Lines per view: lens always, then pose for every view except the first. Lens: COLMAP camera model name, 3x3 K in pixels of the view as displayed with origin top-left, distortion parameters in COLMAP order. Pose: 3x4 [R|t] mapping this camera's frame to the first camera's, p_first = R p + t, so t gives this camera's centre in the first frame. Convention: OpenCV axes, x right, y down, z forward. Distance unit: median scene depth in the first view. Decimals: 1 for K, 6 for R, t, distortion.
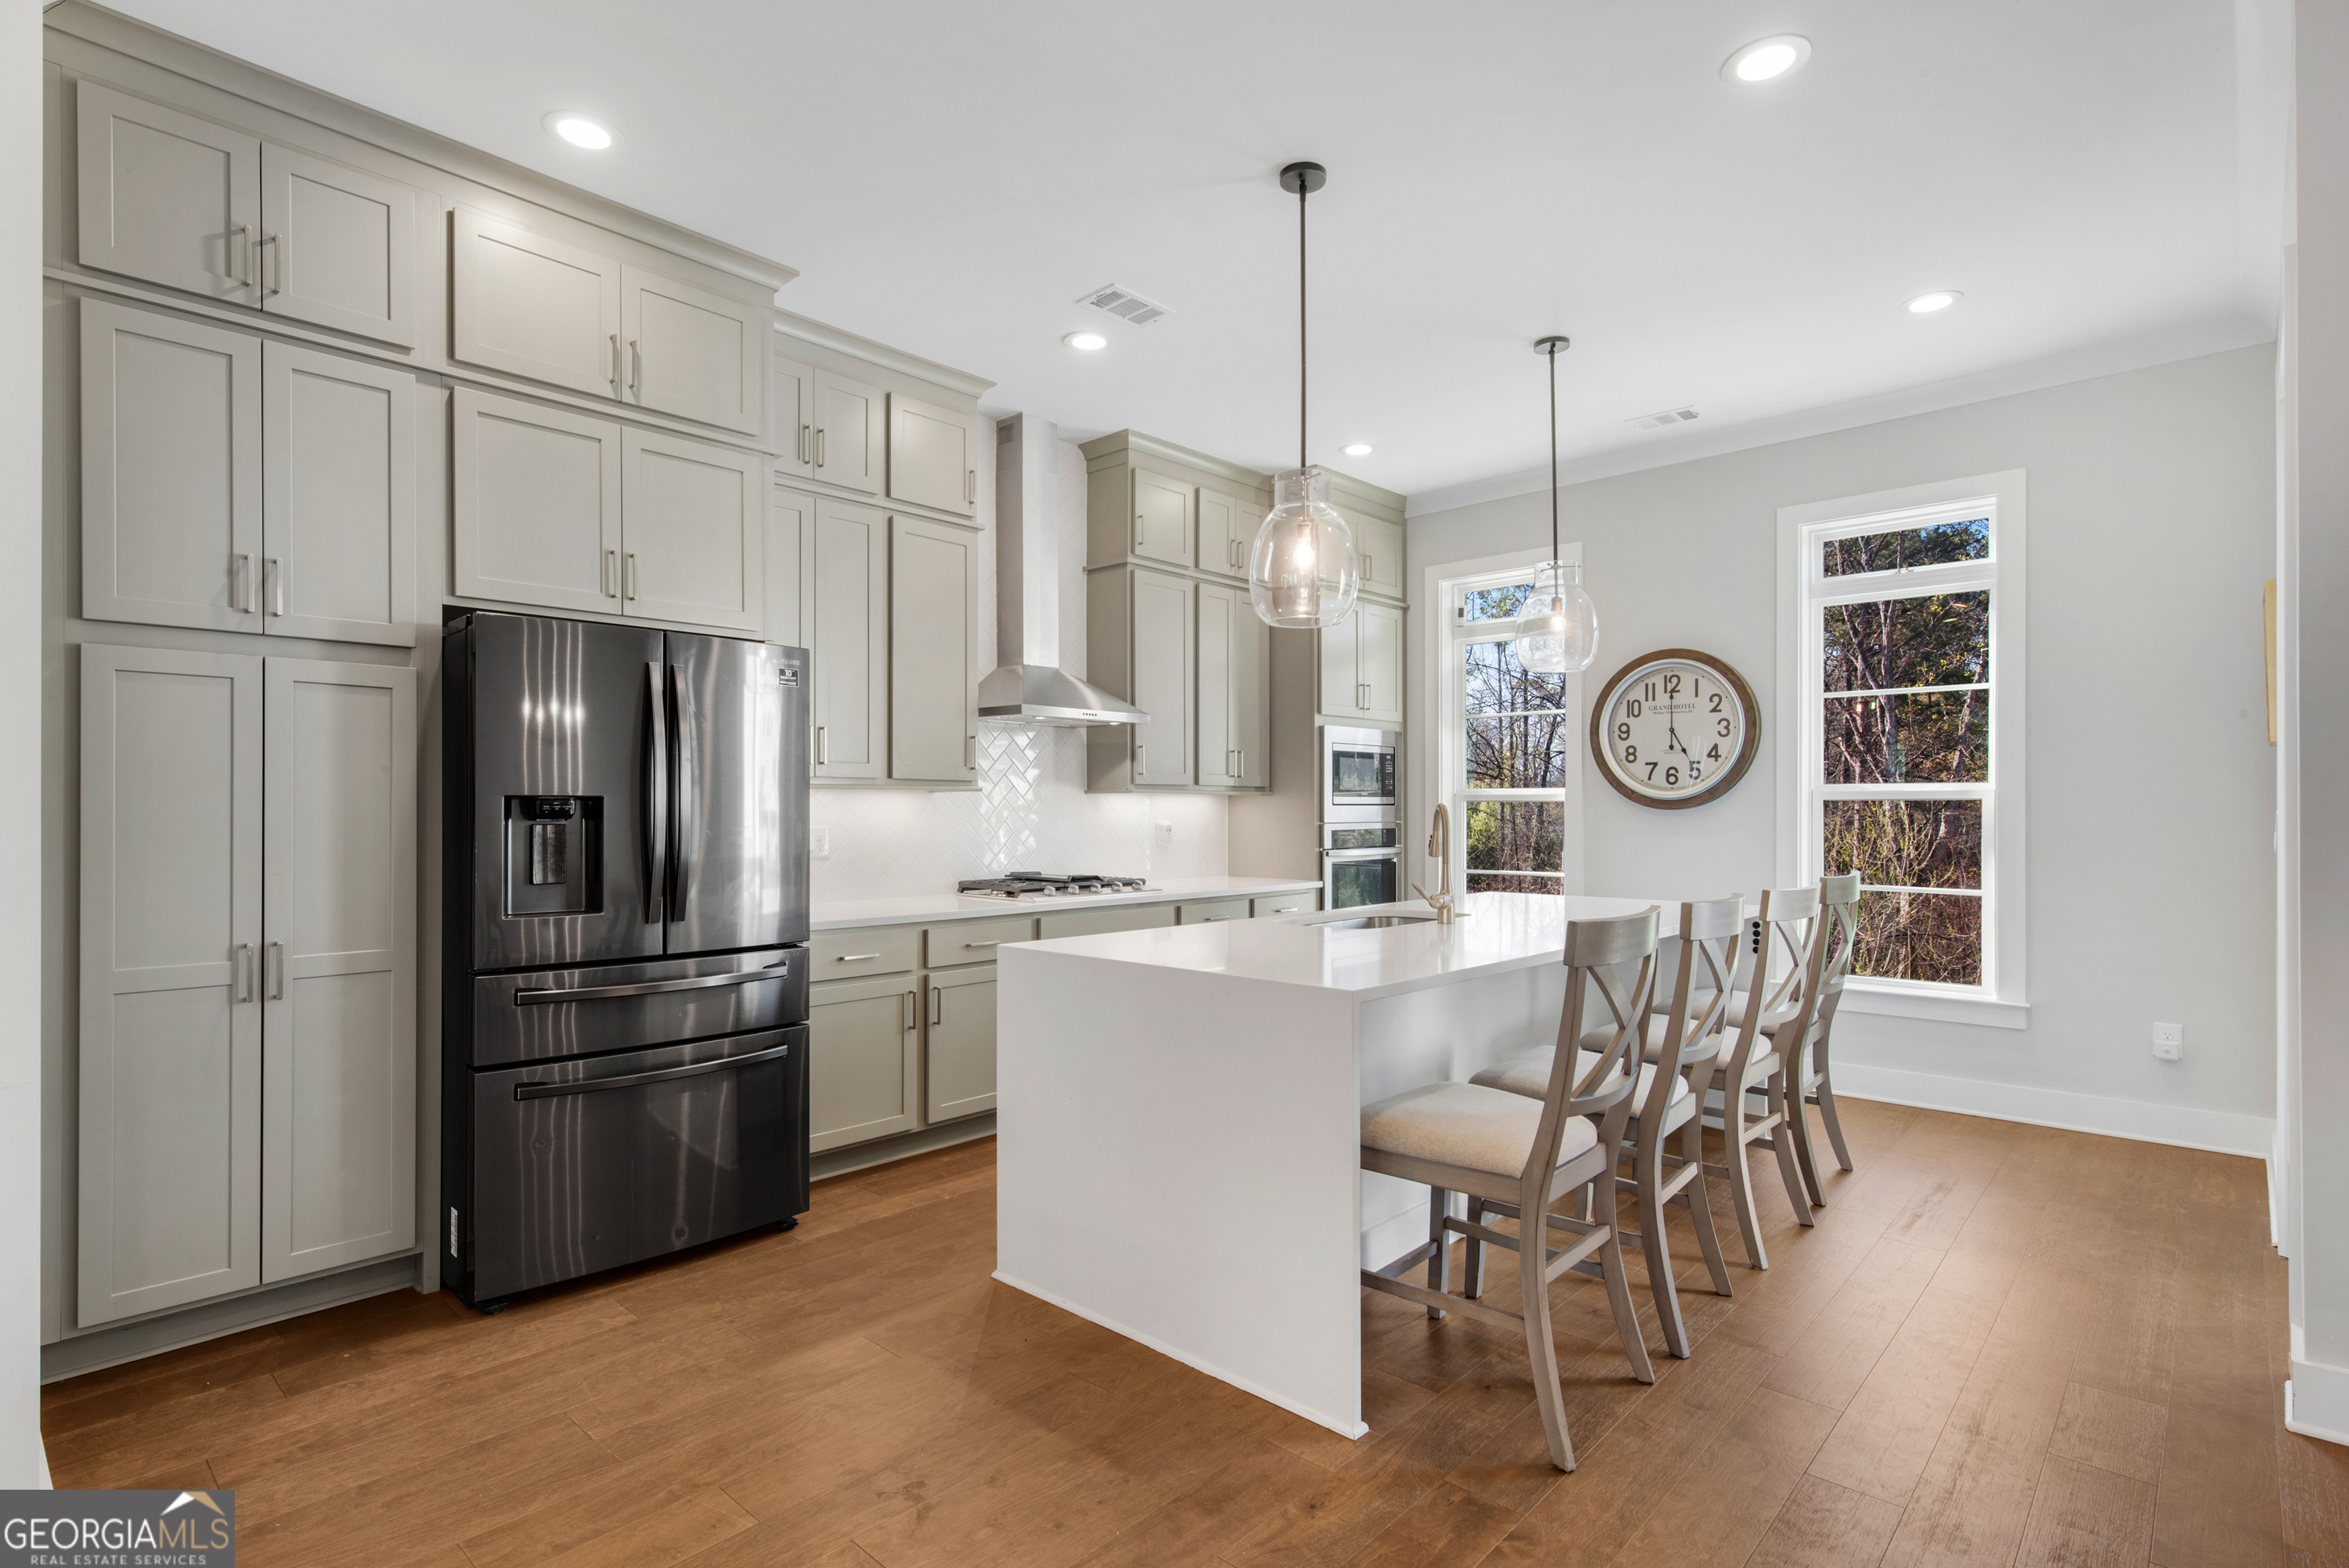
lens RADIAL K [[1139.4, 0, 1172.1], [0, 1139.4, 808.7], [0, 0, 1]] dist [0.011050, -0.002023]
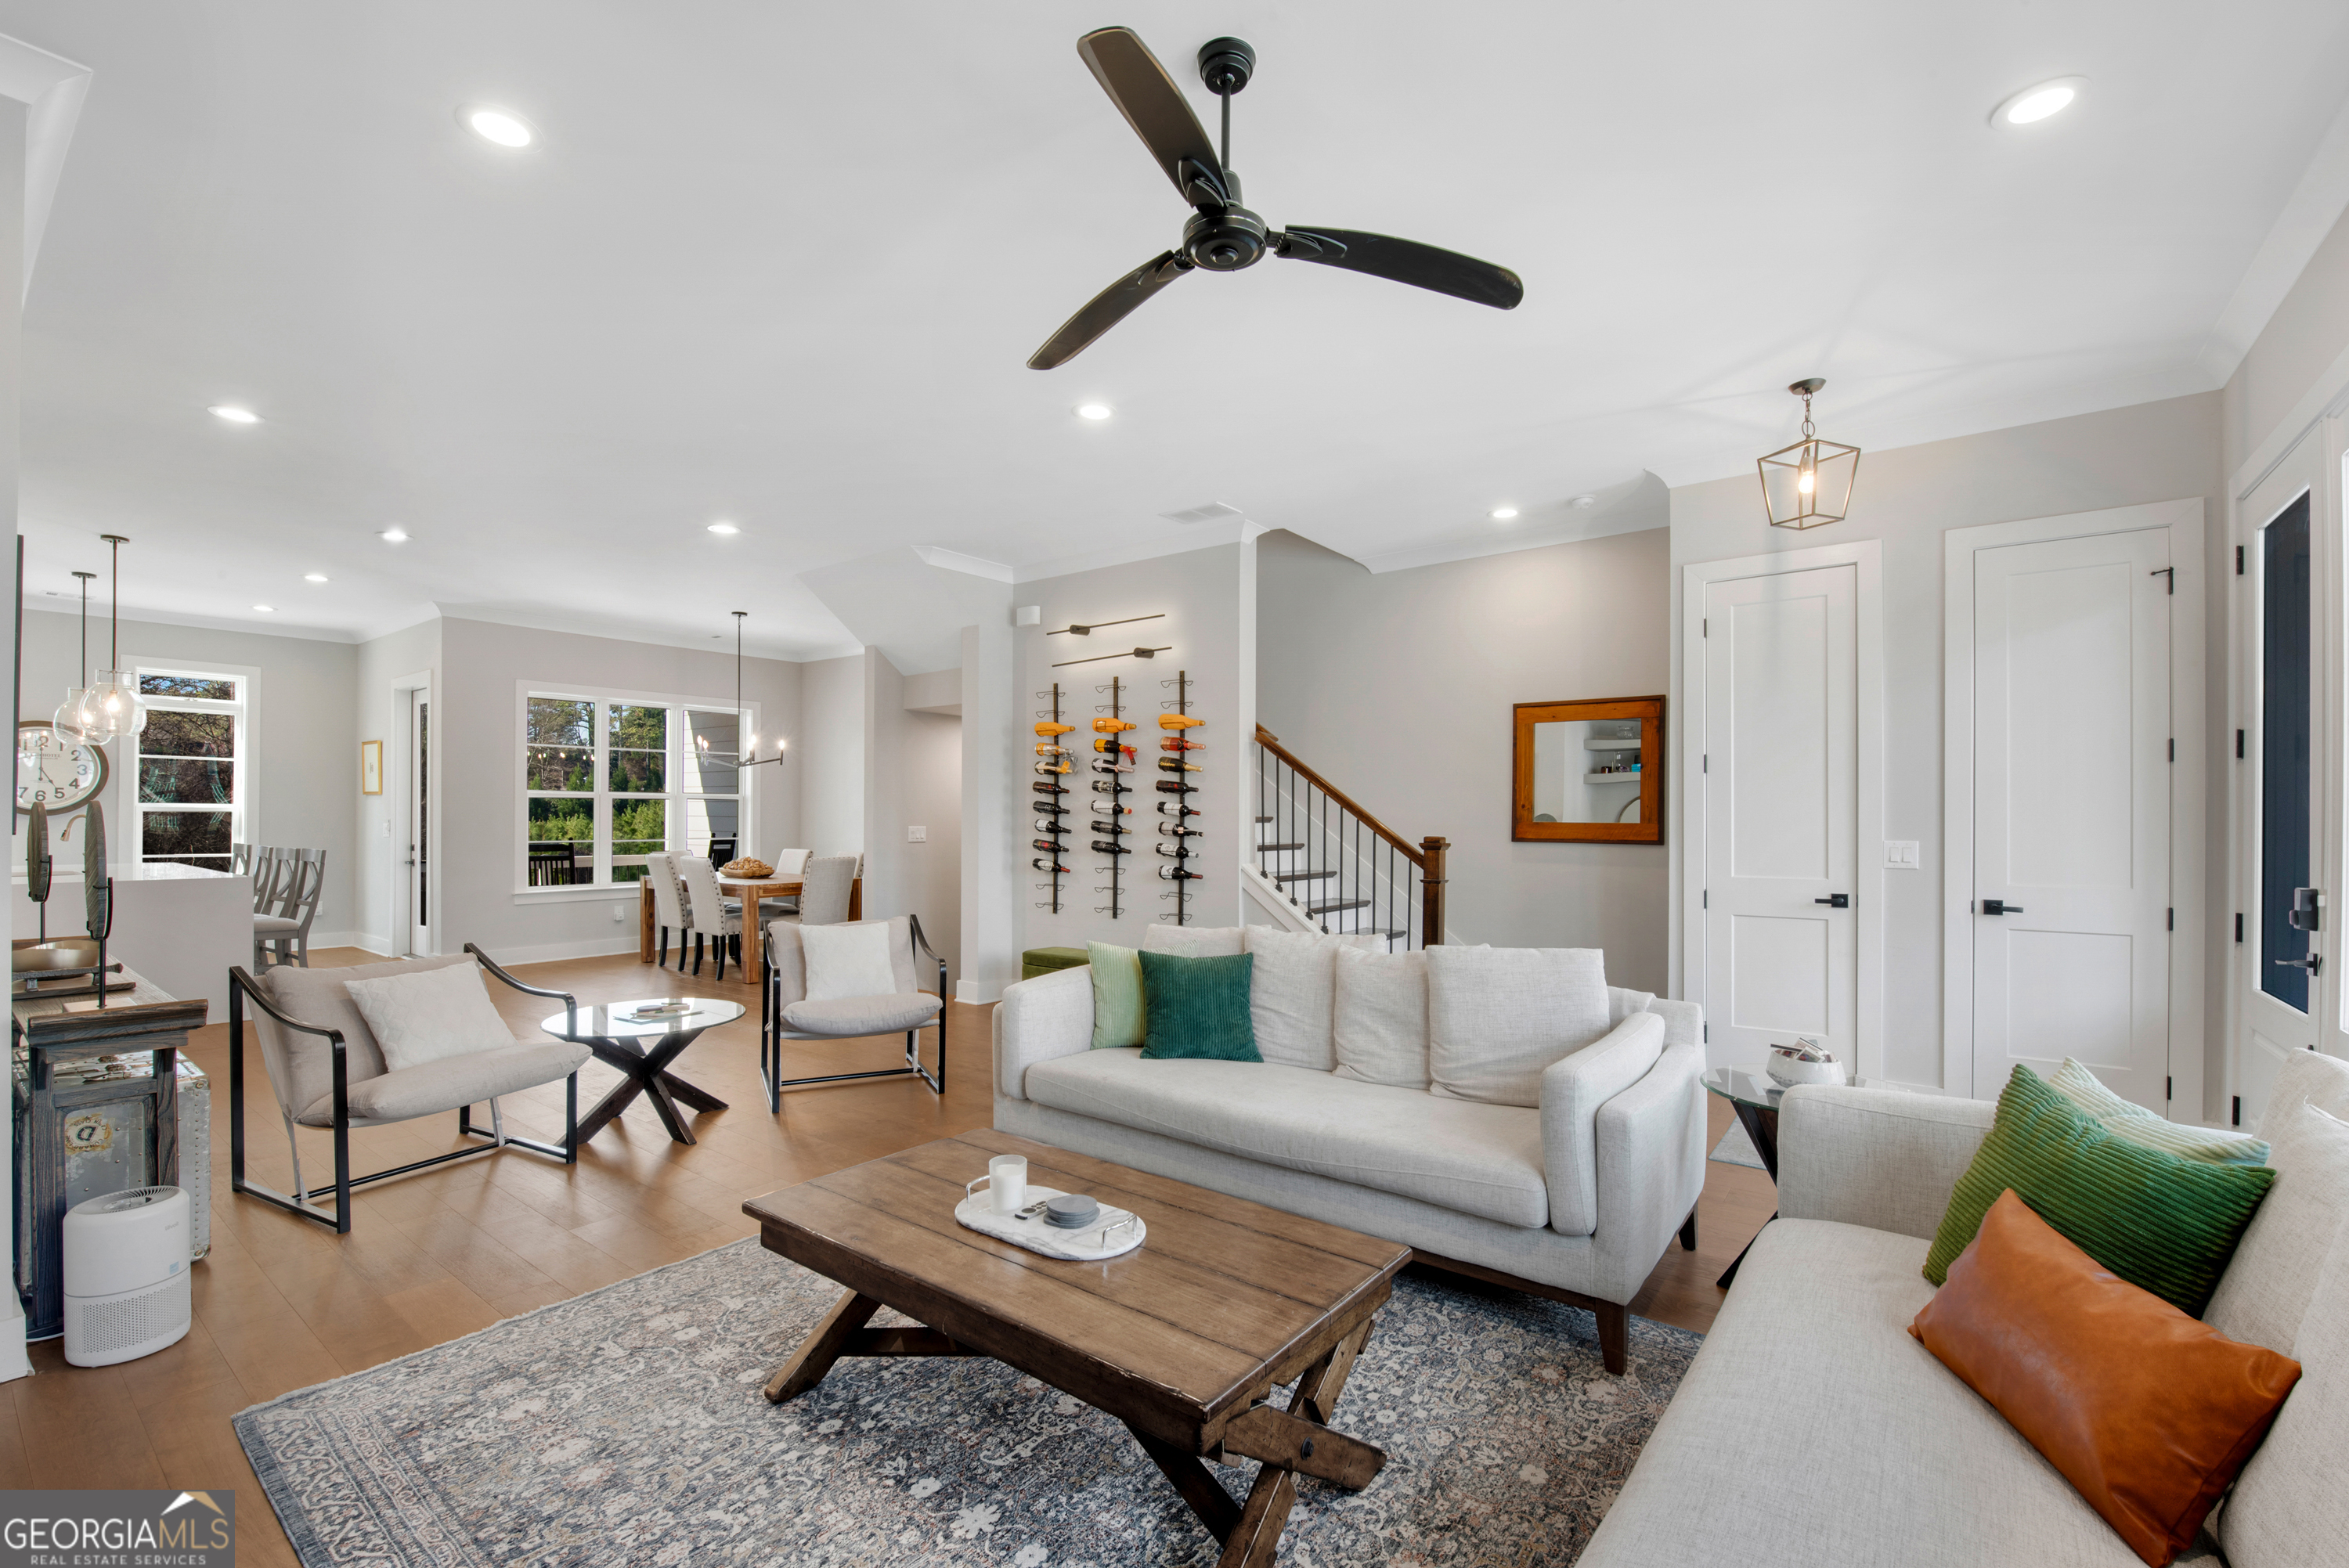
lens RADIAL K [[1042.5, 0, 1198.7], [0, 1042.5, 816.7], [0, 0, 1]] dist [0.003312, -0.000456]
pose [[-0.105542, 0.001628, 0.994414, -1.304087], [-0.007447, 0.999969, -0.002428, -0.007547], [-0.994387, -0.007662, -0.105526, -0.548455]]
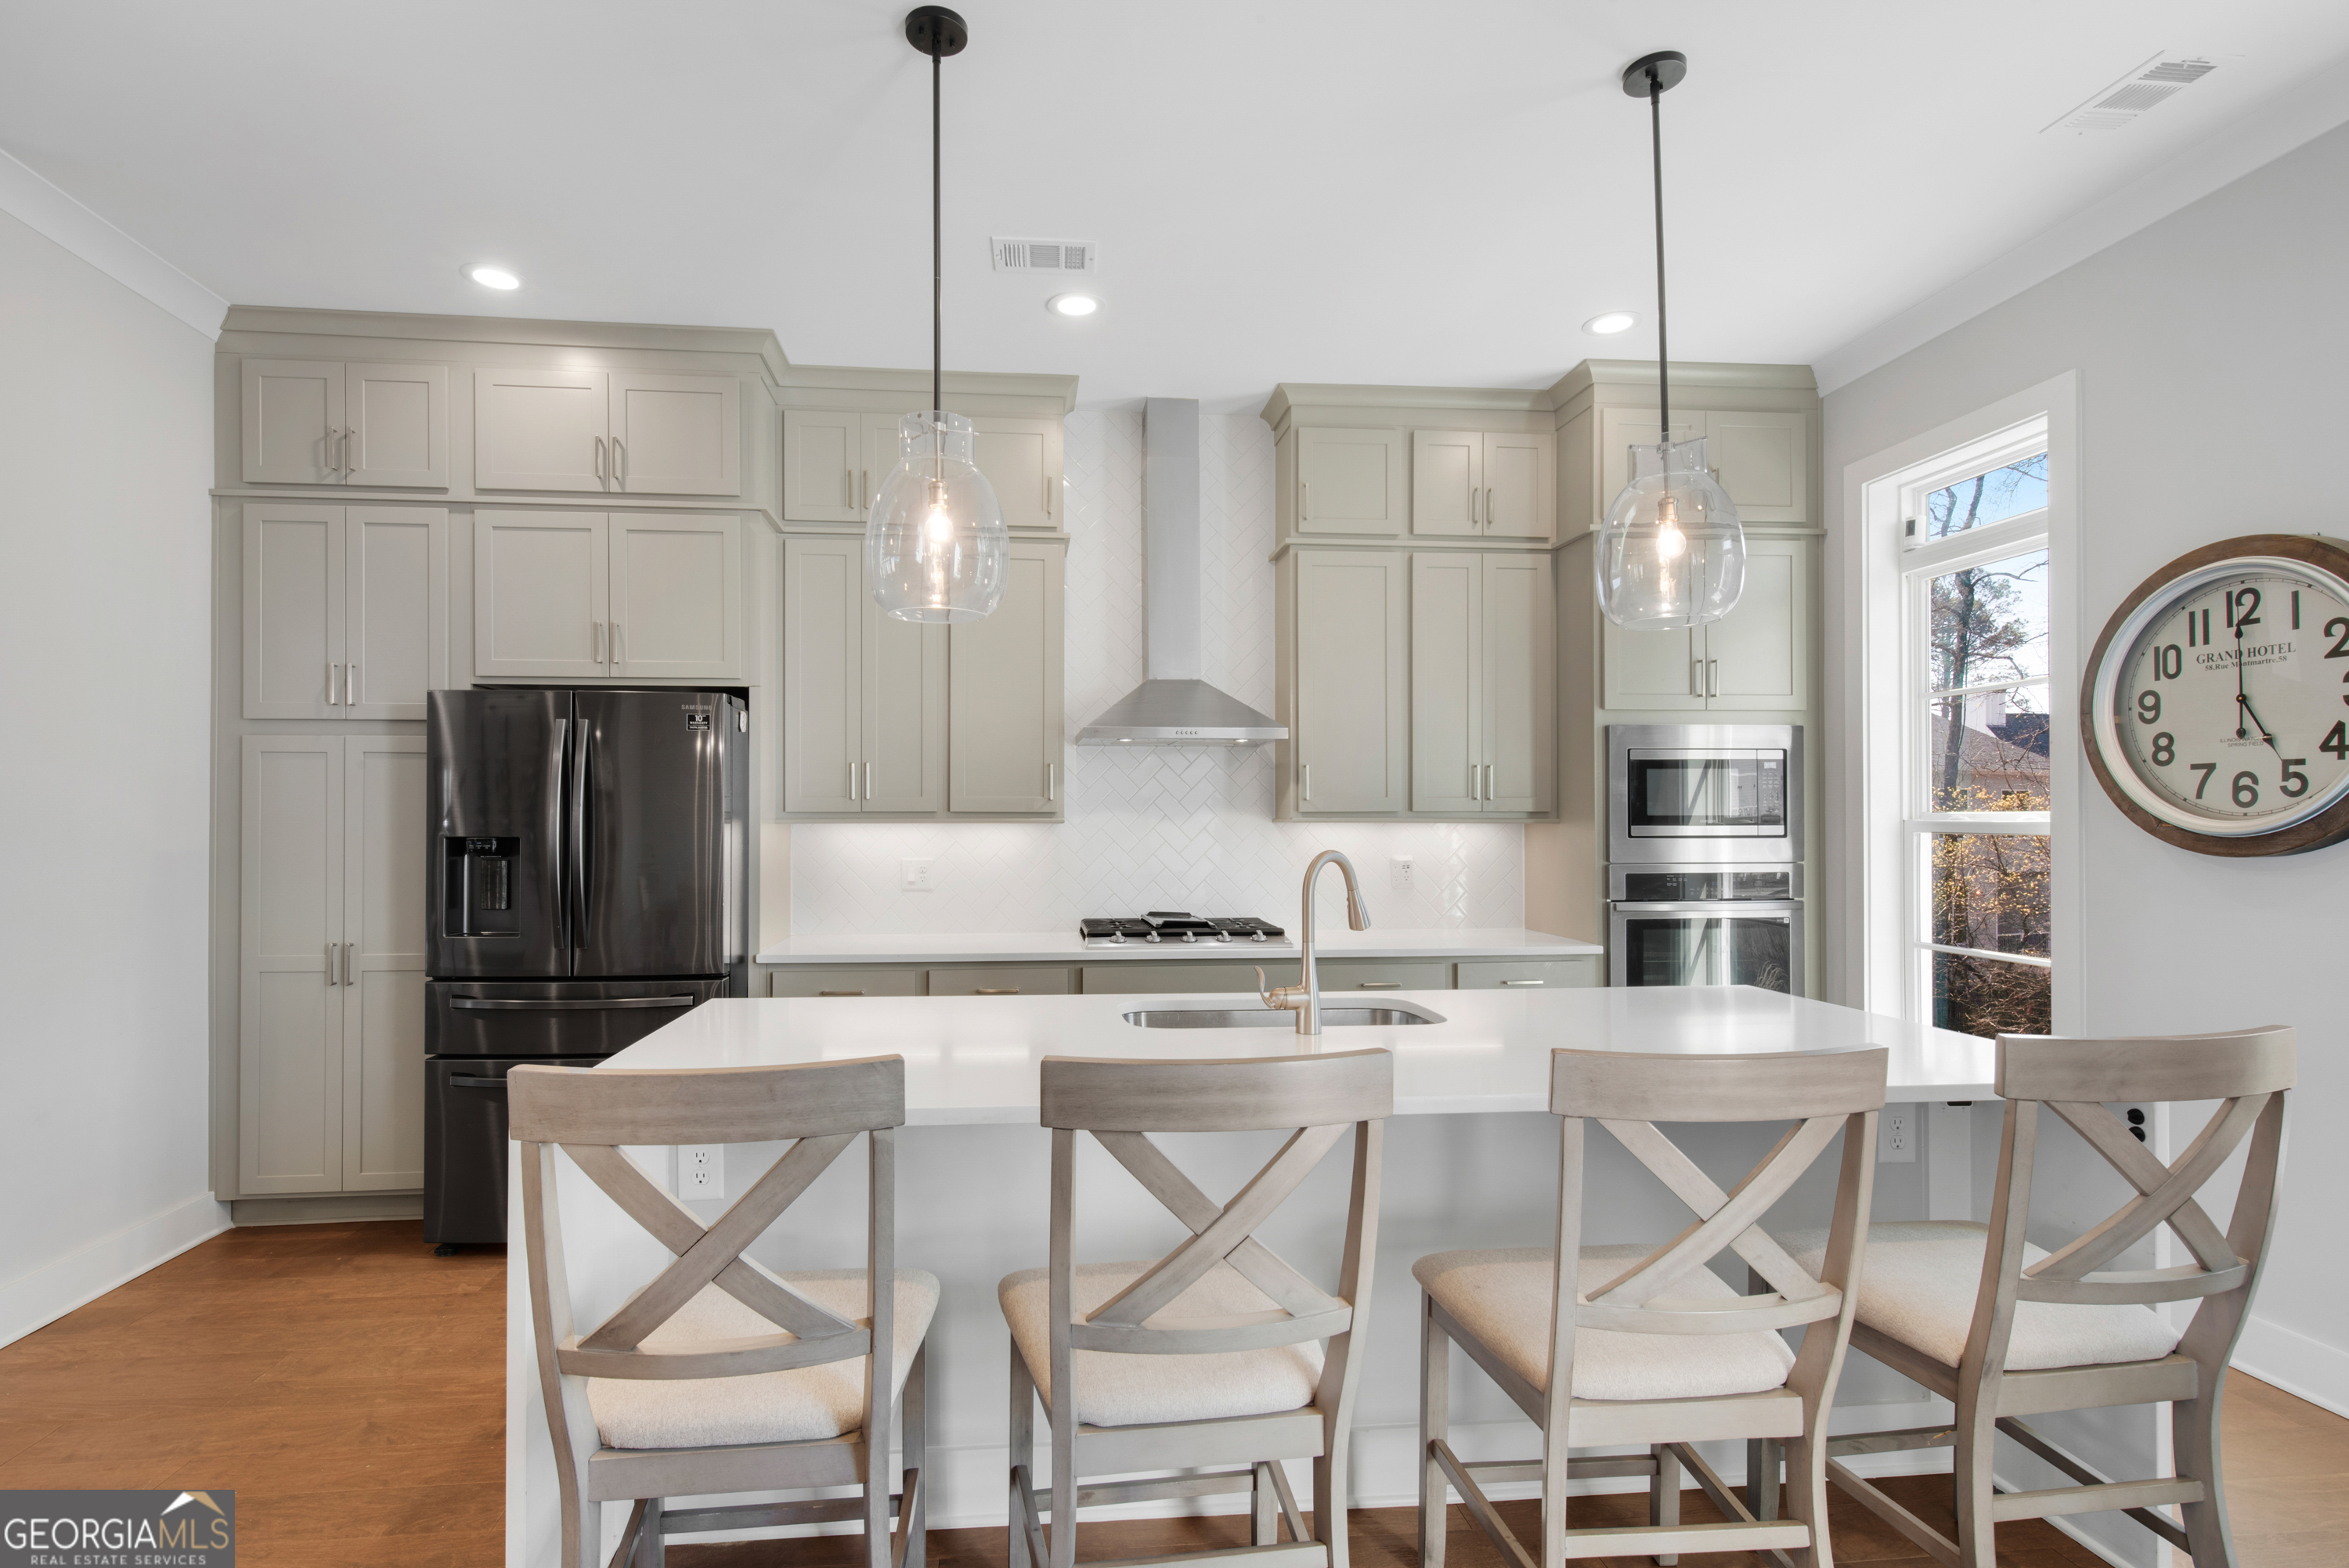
lens RADIAL K [[1139.4, 0, 1121.2], [0, 1139.4, 814.7], [0, 0, 1]] dist [0.011050, -0.002023]
pose [[0.747951, -0.002922, -0.663748, 0.412259], [0.000117, 0.999991, -0.004271, -0.015980], [0.663754, 0.003117, 0.747944, 0.296978]]
